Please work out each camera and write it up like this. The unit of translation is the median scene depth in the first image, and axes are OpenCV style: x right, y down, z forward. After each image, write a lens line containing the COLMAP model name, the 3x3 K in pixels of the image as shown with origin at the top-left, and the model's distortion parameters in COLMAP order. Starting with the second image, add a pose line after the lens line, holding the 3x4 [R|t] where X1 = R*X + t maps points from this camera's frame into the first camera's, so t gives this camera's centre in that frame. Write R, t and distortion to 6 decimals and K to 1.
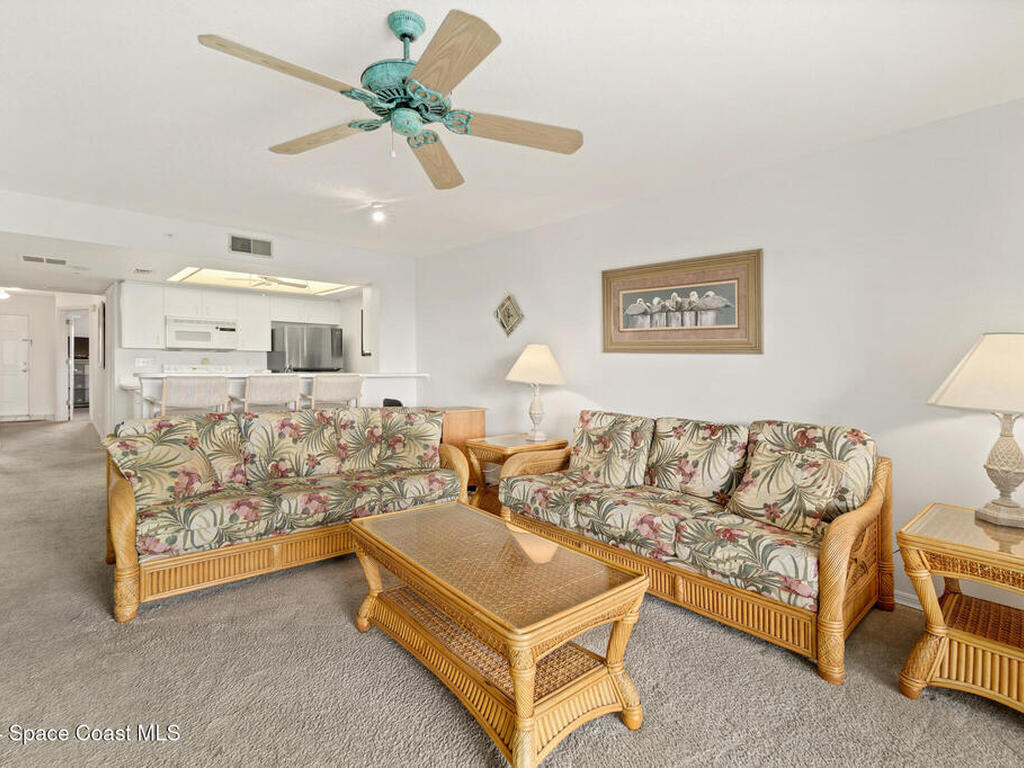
lens RADIAL K [[507.1, 0, 512.2], [0, 507.1, 367.2], [0, 0, 1]] dist [-0.001722, -0.000515]
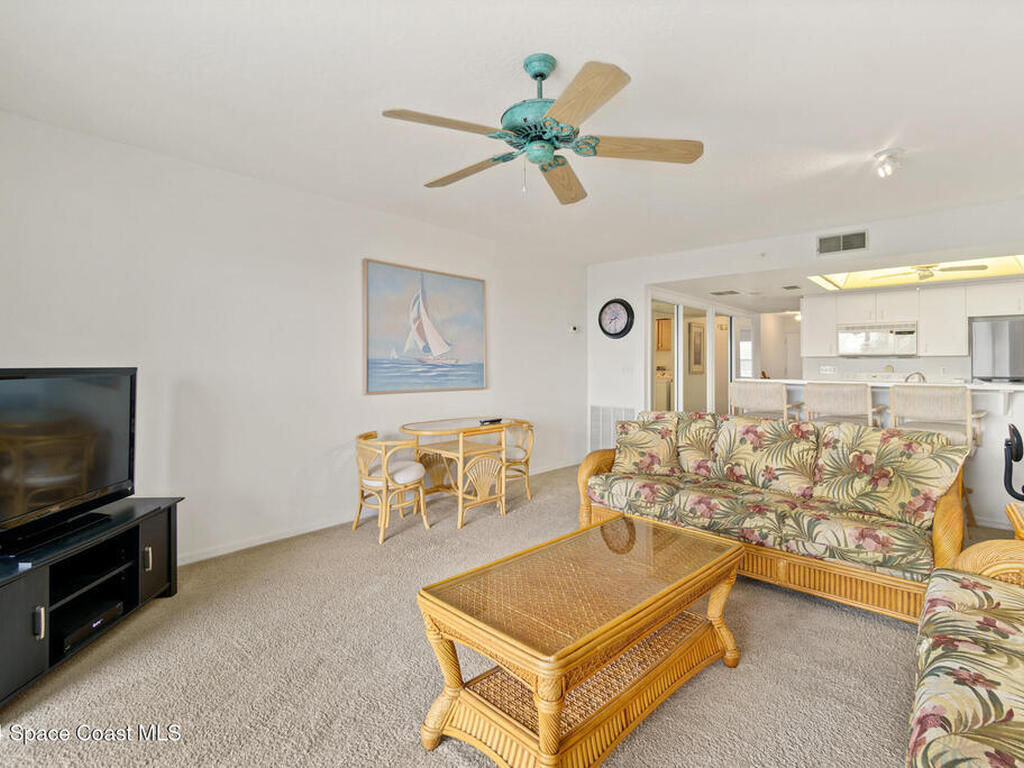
lens RADIAL K [[511.7, 0, 513.1], [0, 511.7, 378.0], [0, 0, 1]] dist [-0.002274, 0.000474]
pose [[0.091530, 0.011967, -0.995730, 0.440771], [-0.010848, 0.999880, 0.011019, 0.003801], [0.995743, 0.009793, 0.091649, 0.395465]]
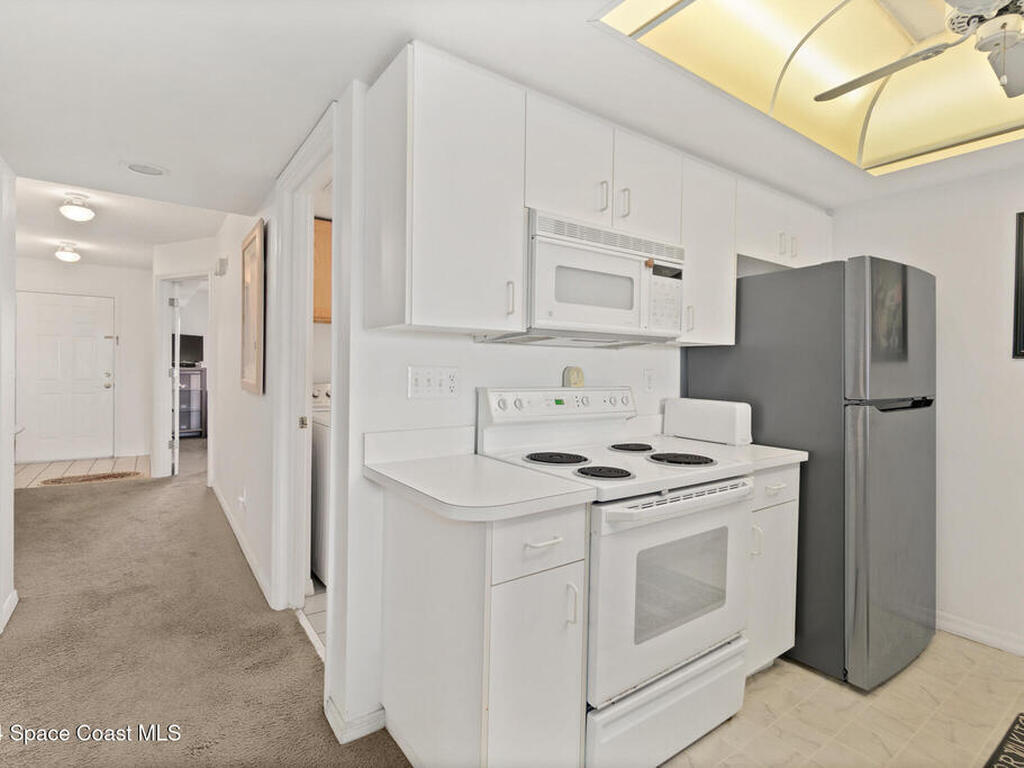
lens RADIAL K [[511.7, 0, 513.1], [0, 511.7, 378.0], [0, 0, 1]] dist [-0.002274, 0.000474]
pose [[0.992577, 0.002273, -0.121594, -1.024825], [-0.001402, 0.999973, 0.007246, -0.021985], [0.121607, -0.007022, 0.992553, 1.141973]]
